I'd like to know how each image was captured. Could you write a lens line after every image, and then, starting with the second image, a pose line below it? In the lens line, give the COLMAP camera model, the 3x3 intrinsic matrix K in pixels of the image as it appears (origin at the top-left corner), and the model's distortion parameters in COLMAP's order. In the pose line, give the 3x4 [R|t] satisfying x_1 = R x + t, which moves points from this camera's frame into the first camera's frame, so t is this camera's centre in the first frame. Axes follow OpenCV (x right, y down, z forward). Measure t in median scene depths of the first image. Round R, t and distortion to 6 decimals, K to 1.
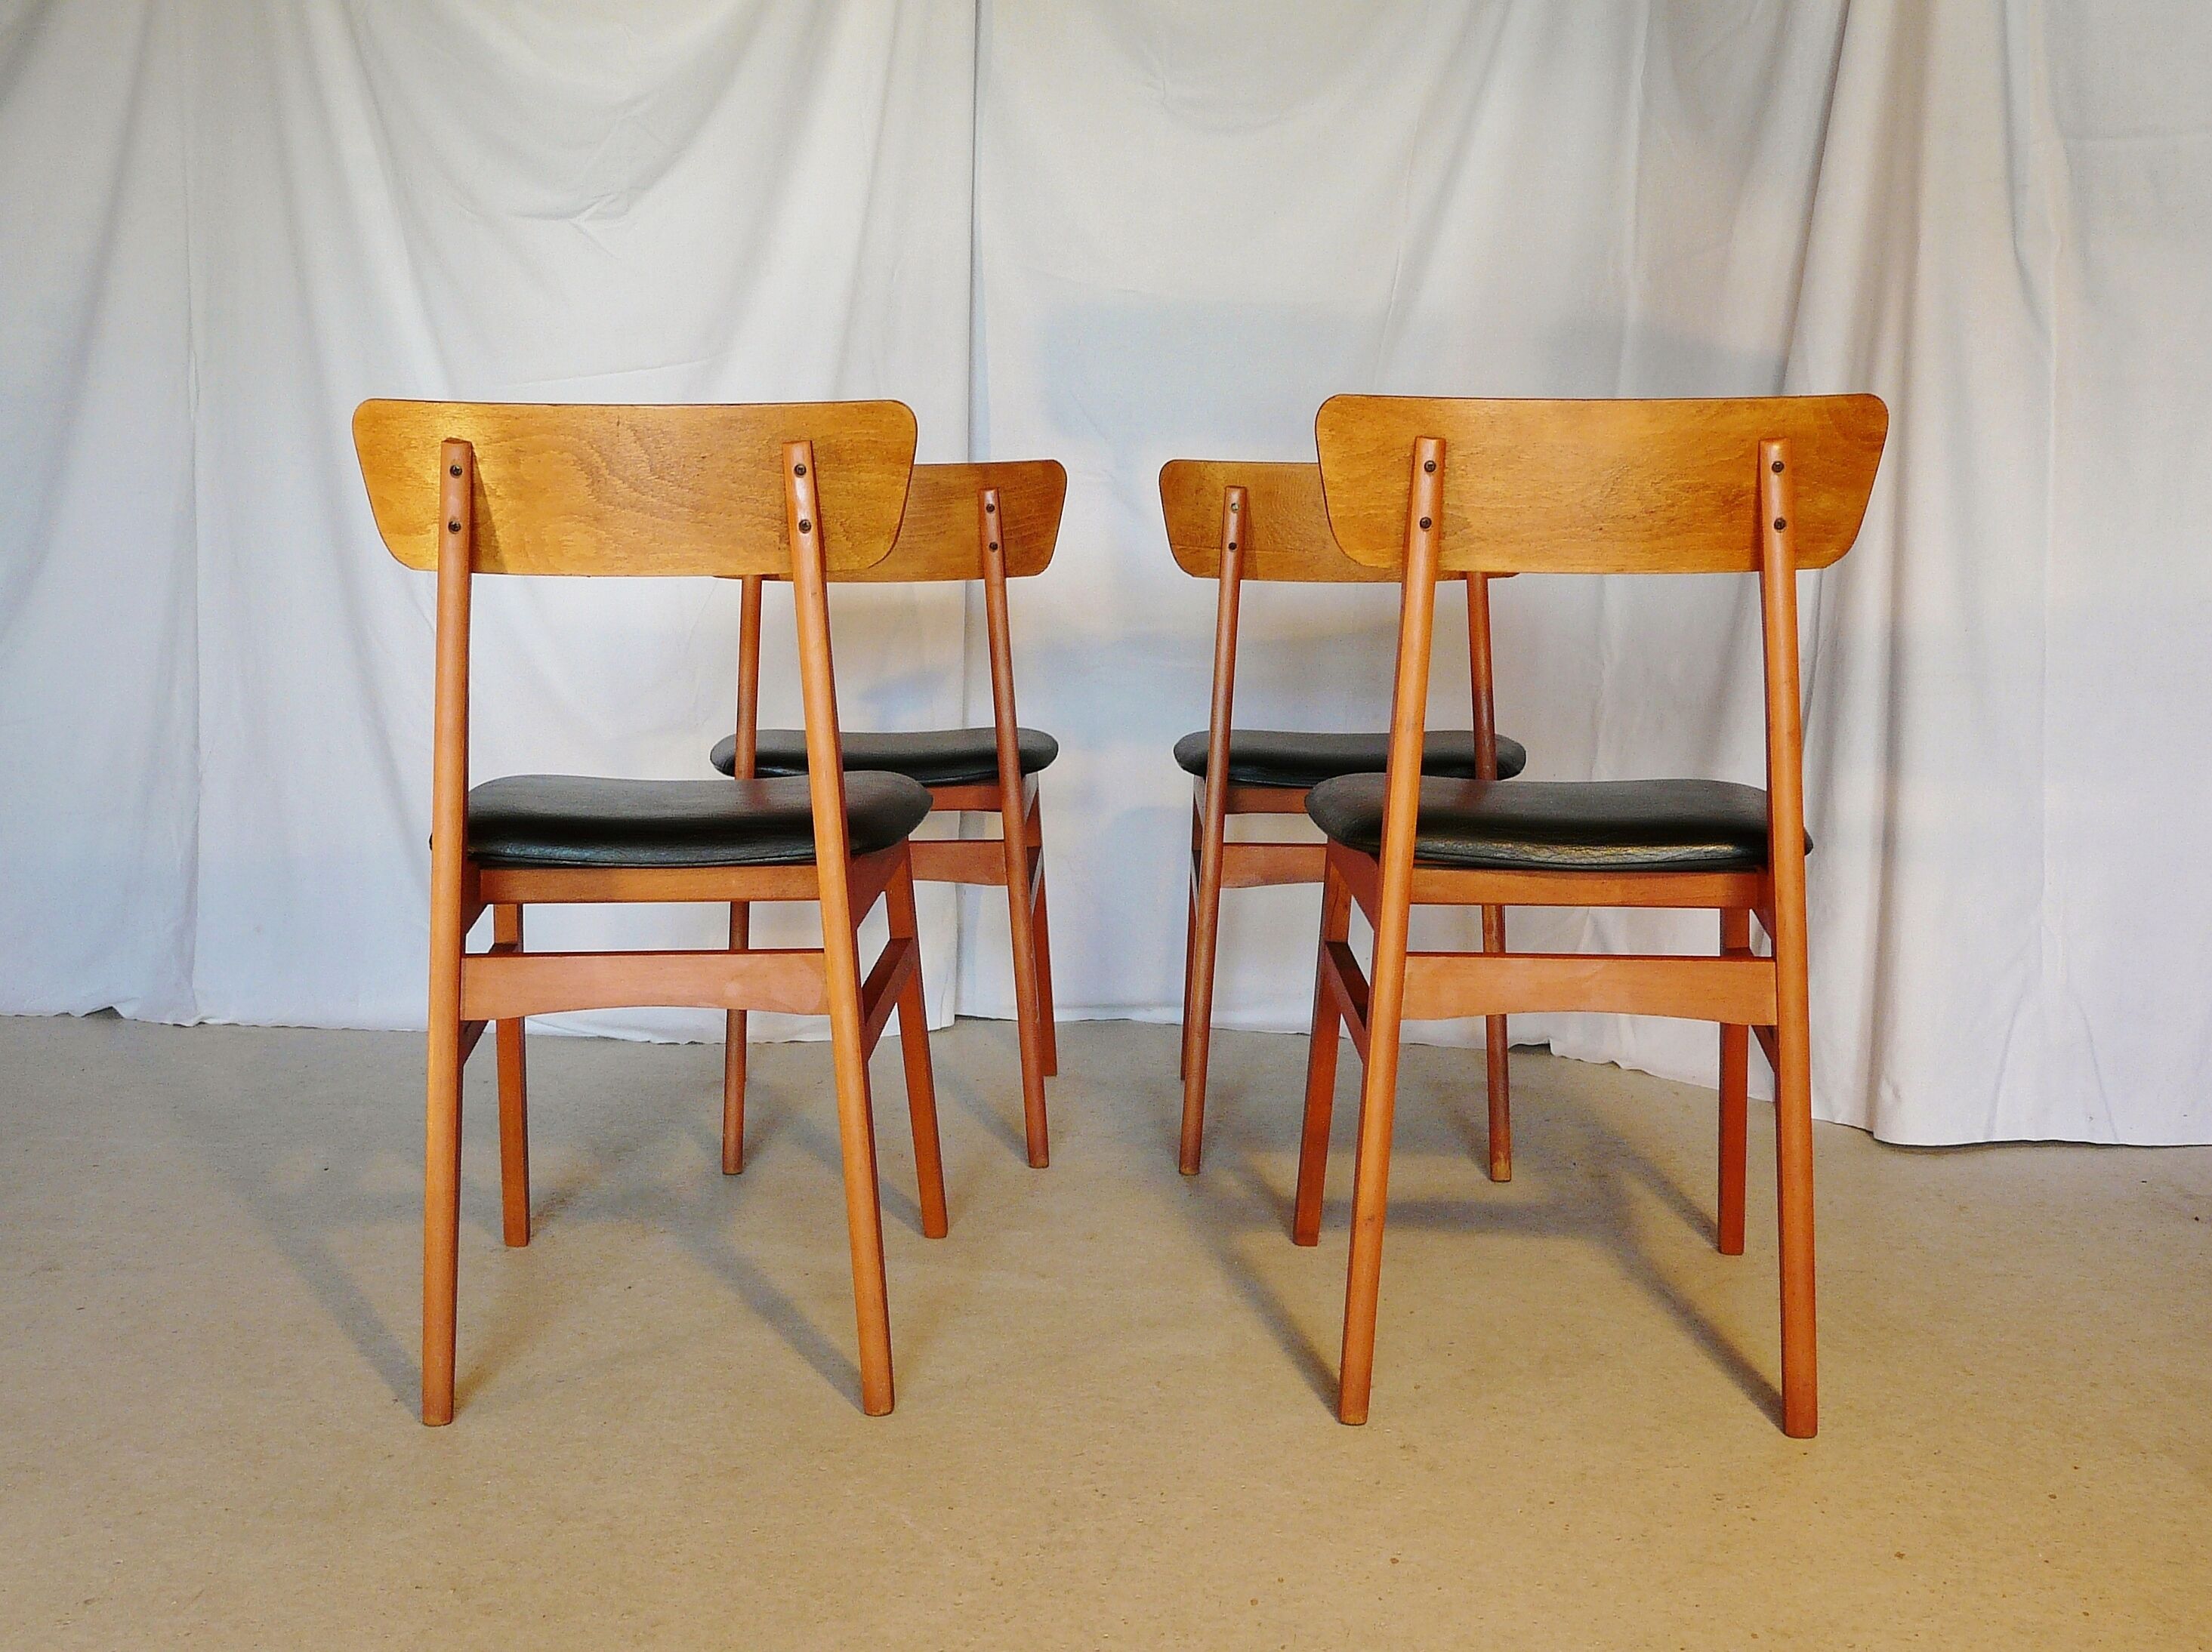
lens RADIAL K [[2024.5, 0, 1102.0], [0, 2024.5, 834.6], [0, 0, 1]] dist [-0.048464, 0.050172]
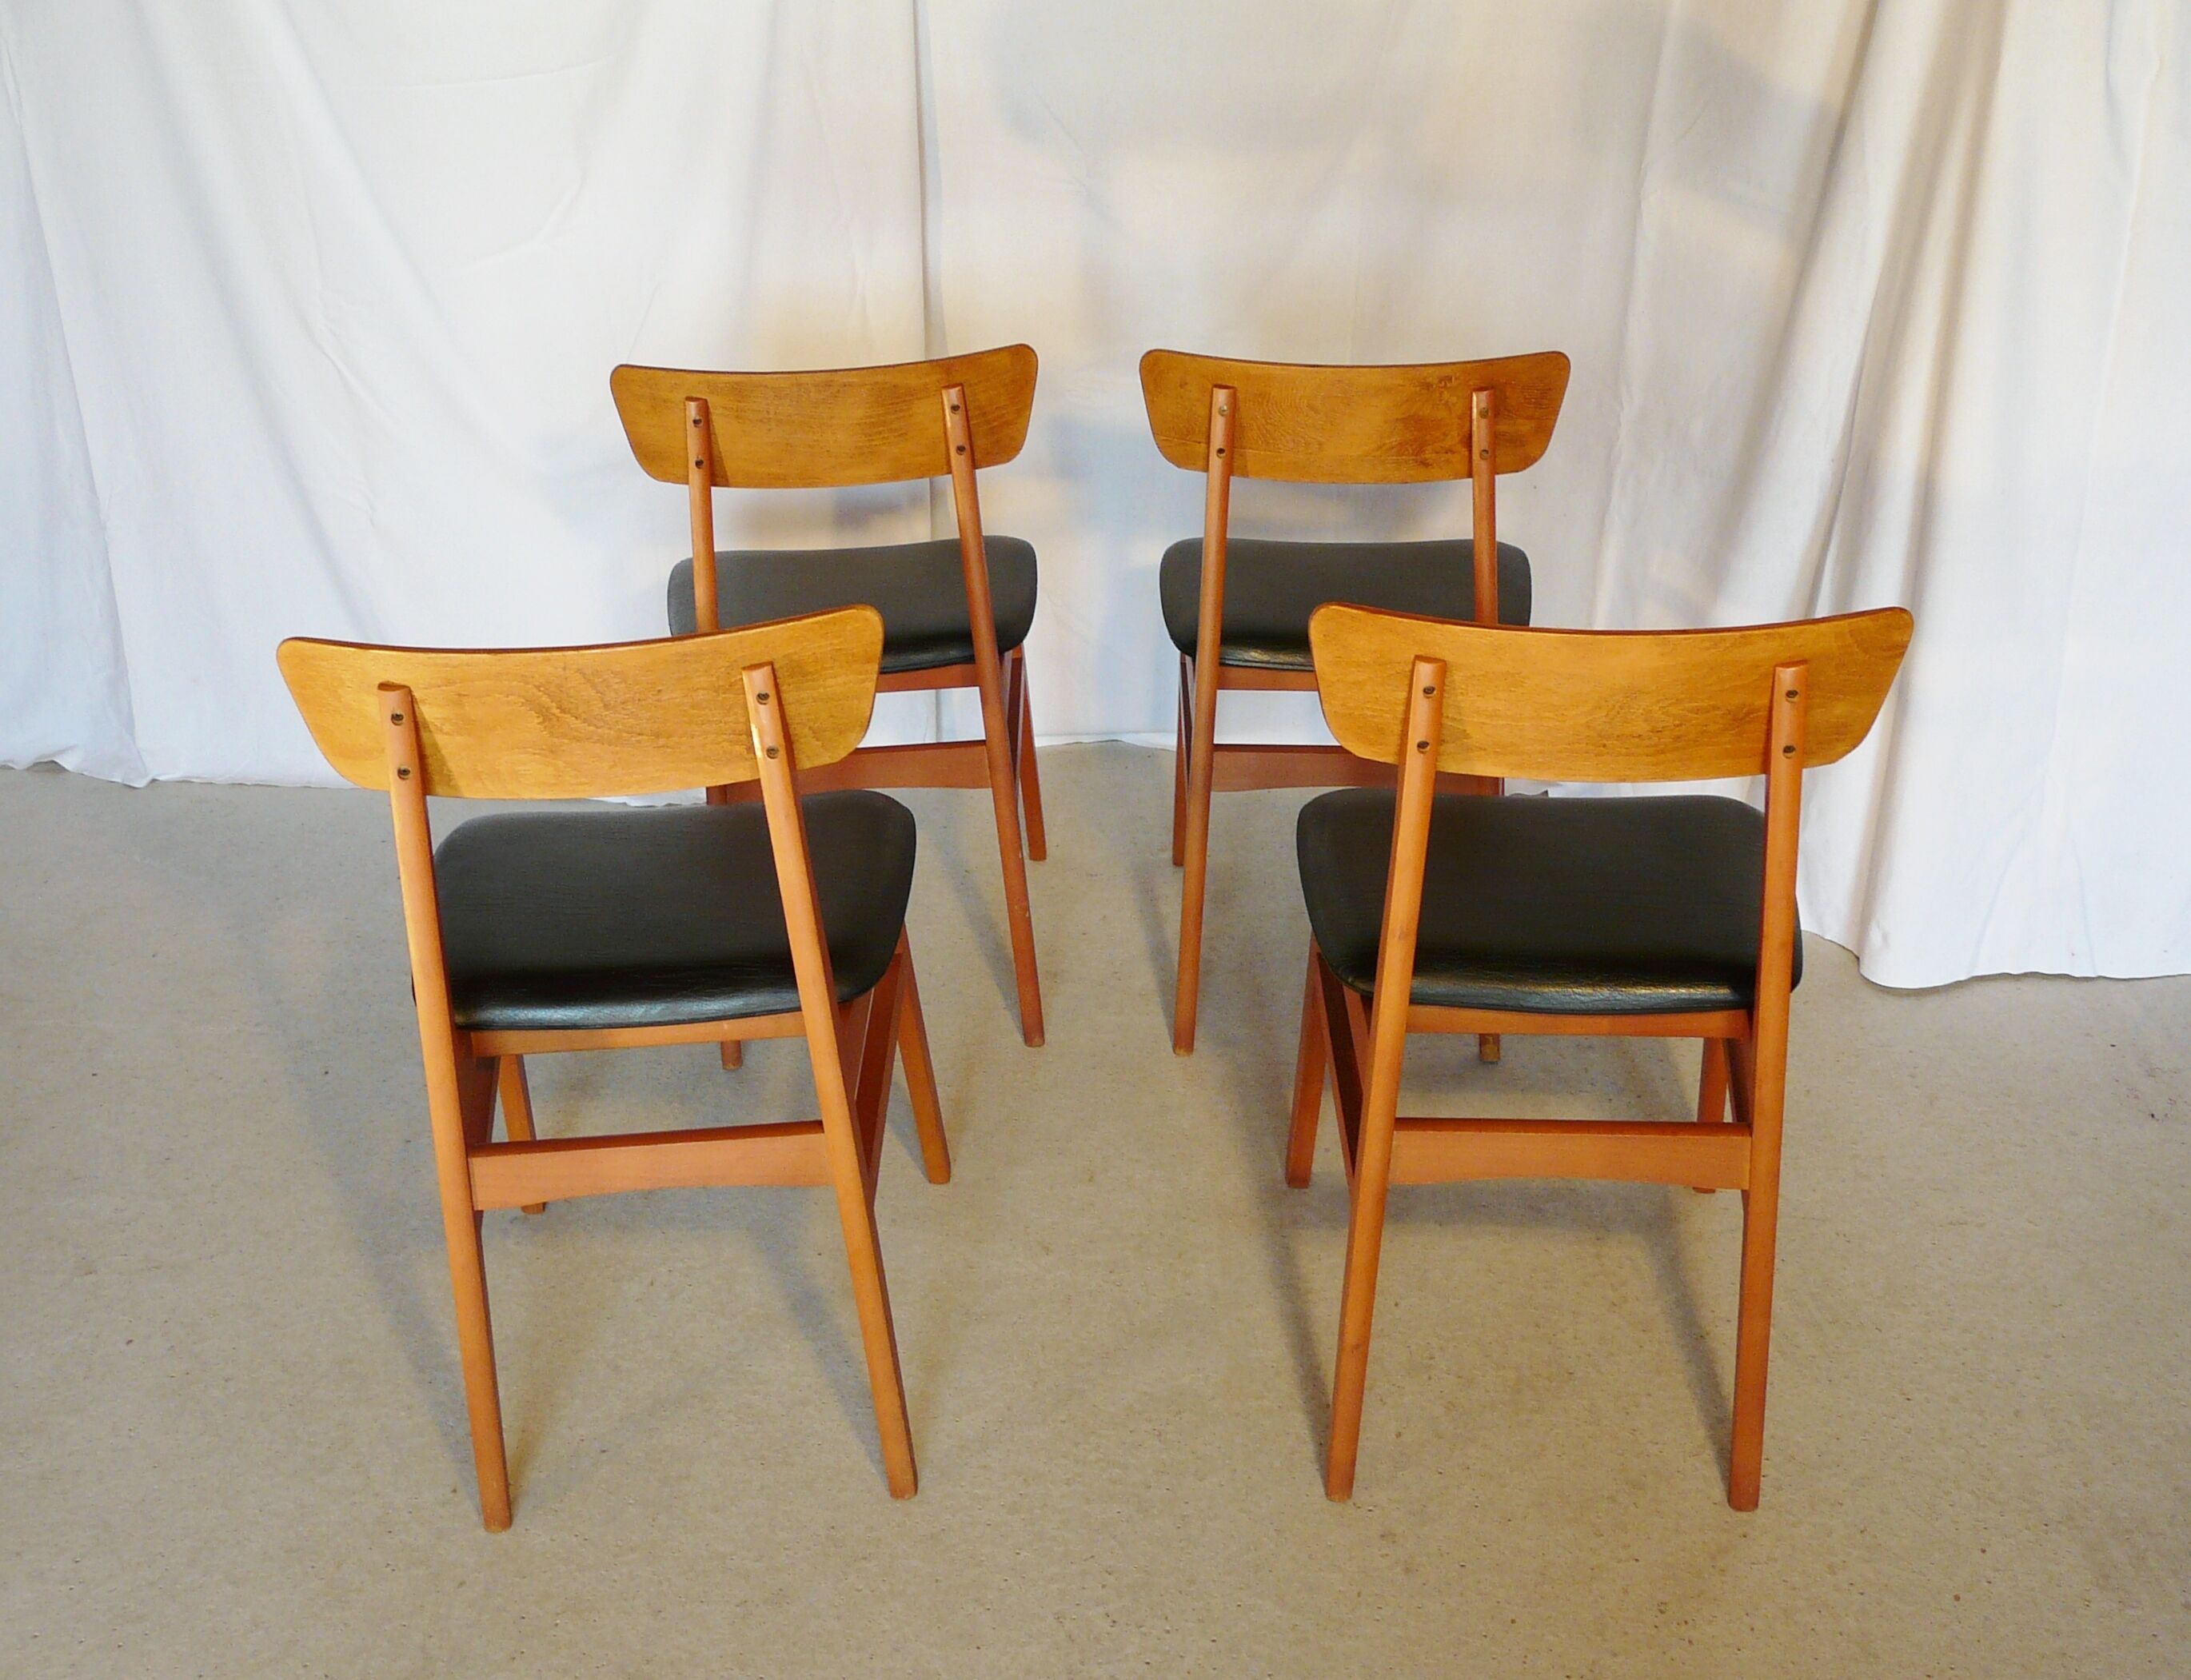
lens RADIAL K [[2158.1, 0, 1145.3], [0, 2158.1, 876.5], [0, 0, 1]] dist [-0.061756, 0.077509]
pose [[0.999289, -0.030435, 0.022273, 0.003548], [0.021078, 0.940421, 0.339358, -0.409750], [-0.031274, -0.338647, 0.940394, 0.019877]]
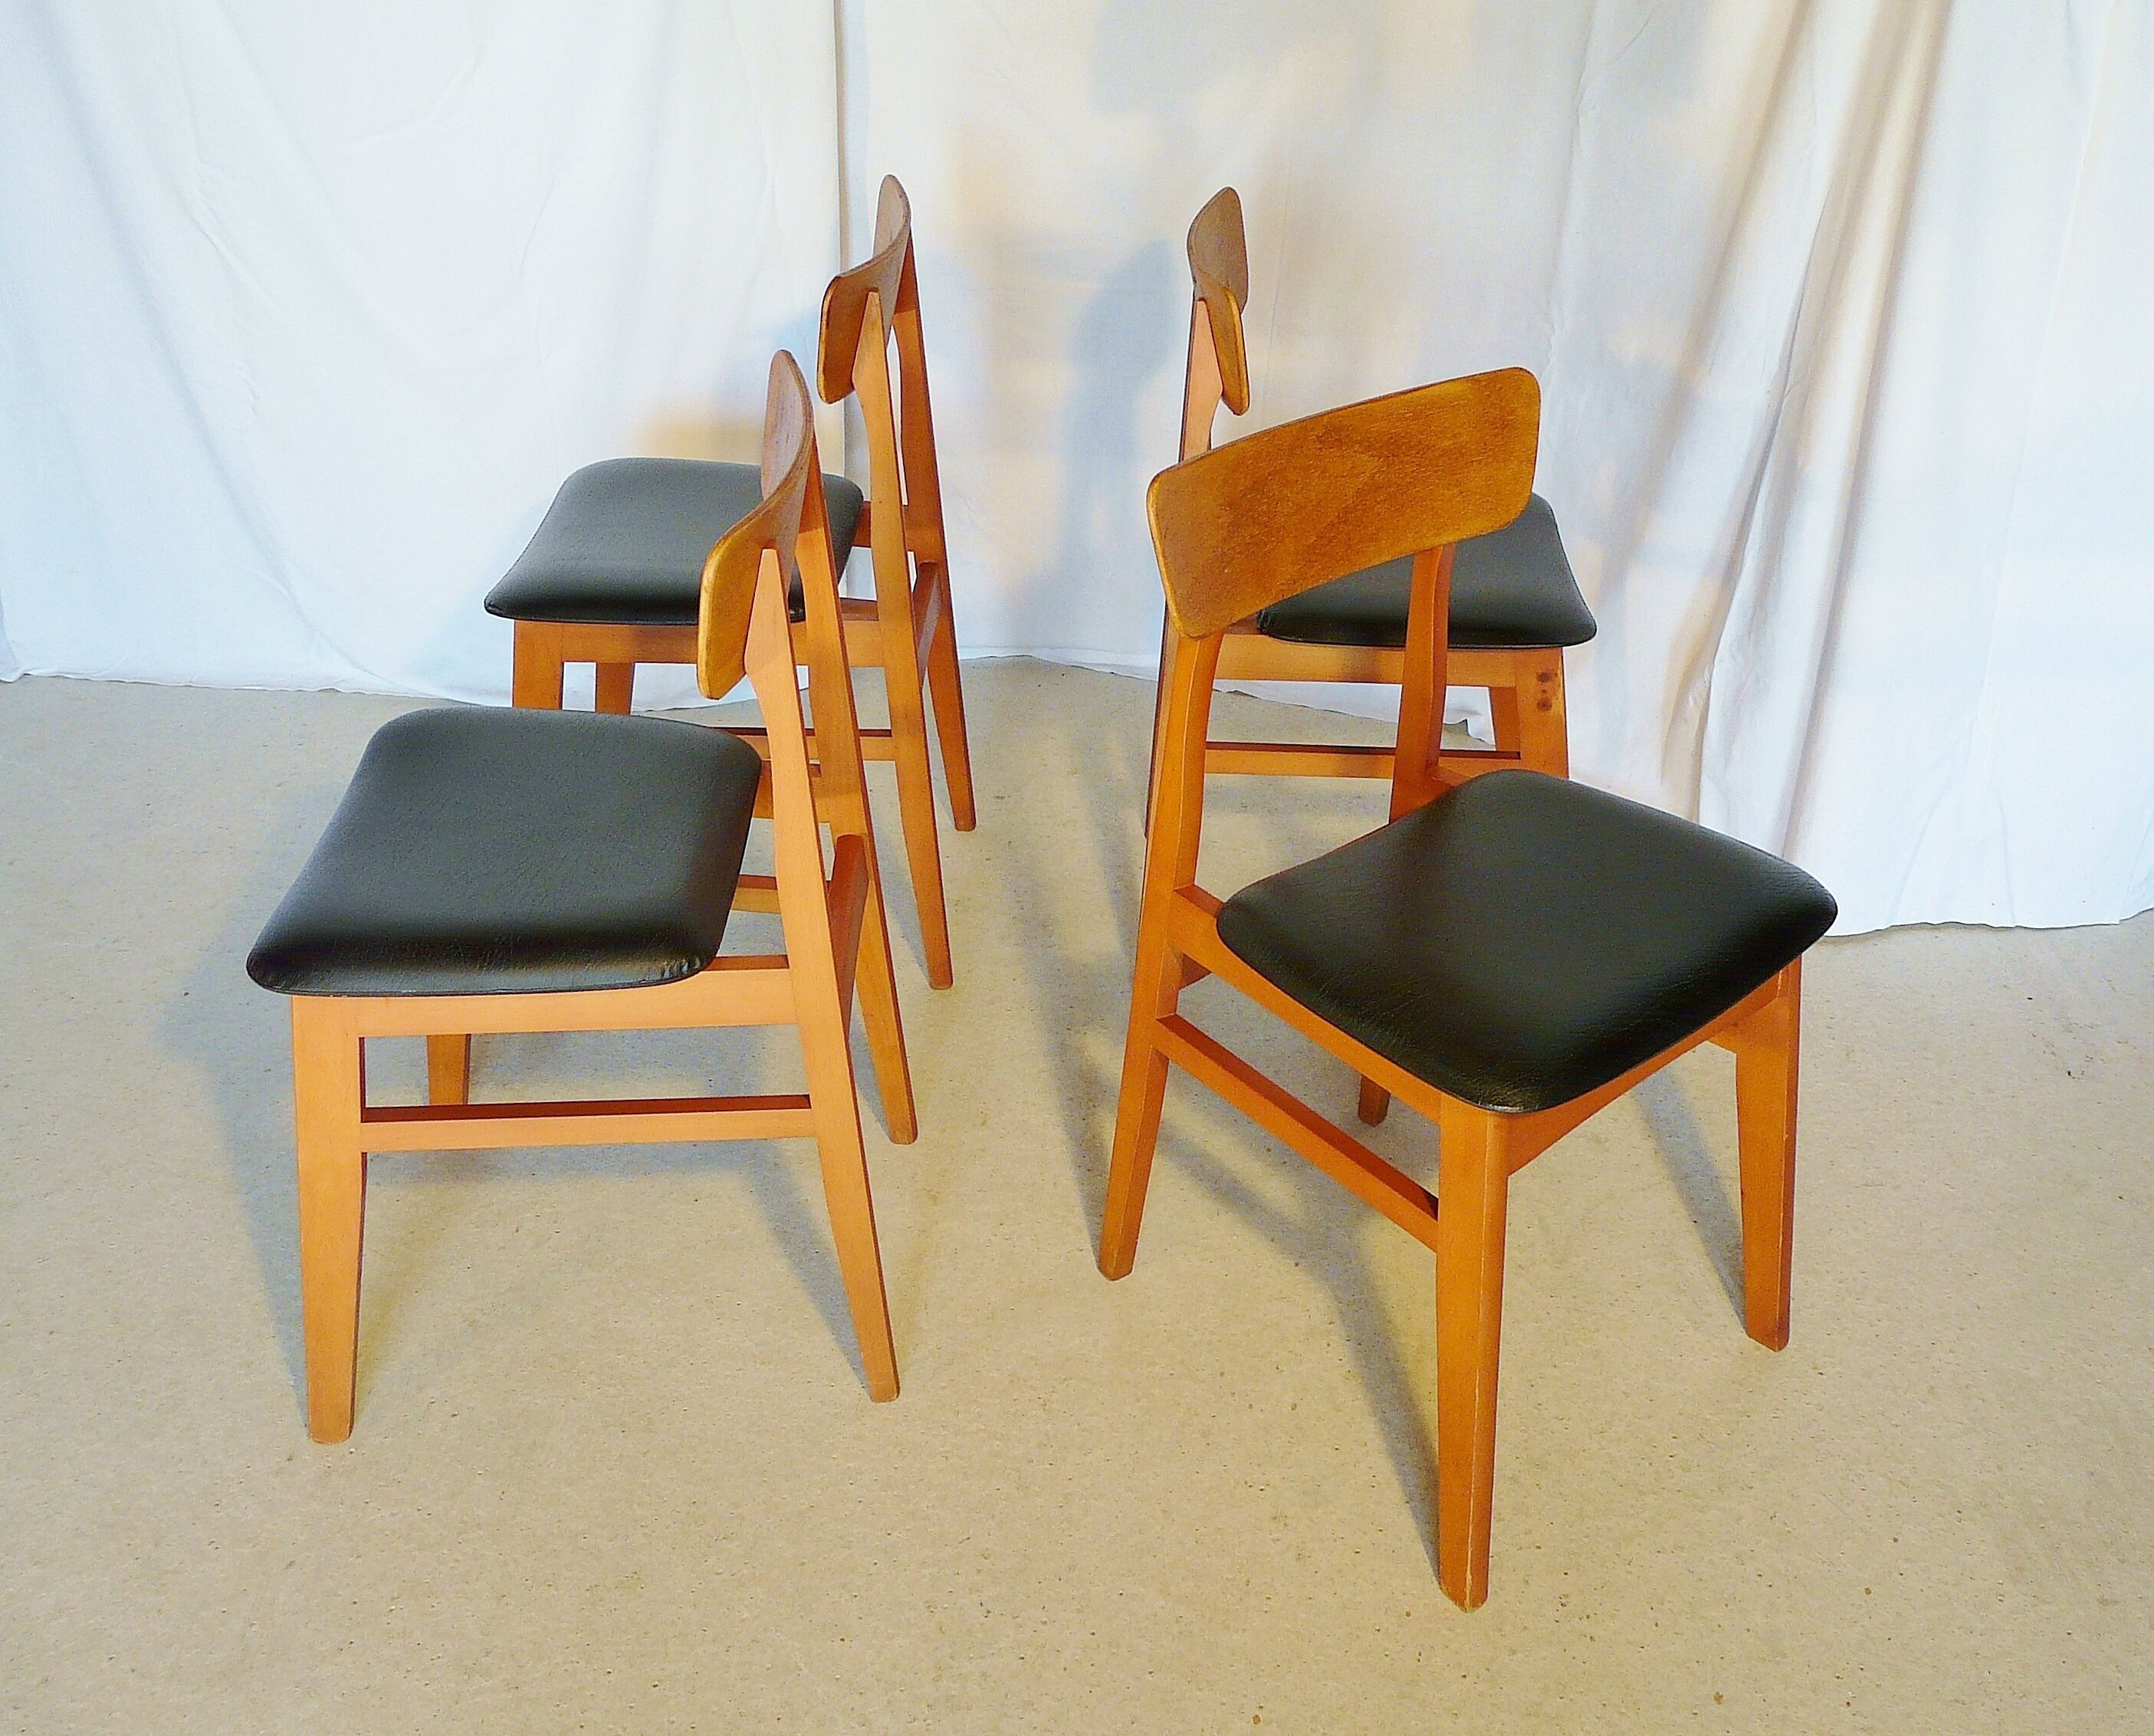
lens RADIAL K [[2098.1, 0, 1168.1], [0, 2098.1, 851.1], [0, 0, 1]] dist [-0.068037, 0.096618]
pose [[0.997777, -0.011072, 0.065721, 0.024268], [-0.014348, 0.927293, 0.374061, -0.398529], [-0.065084, -0.374172, 0.925073, 0.119126]]
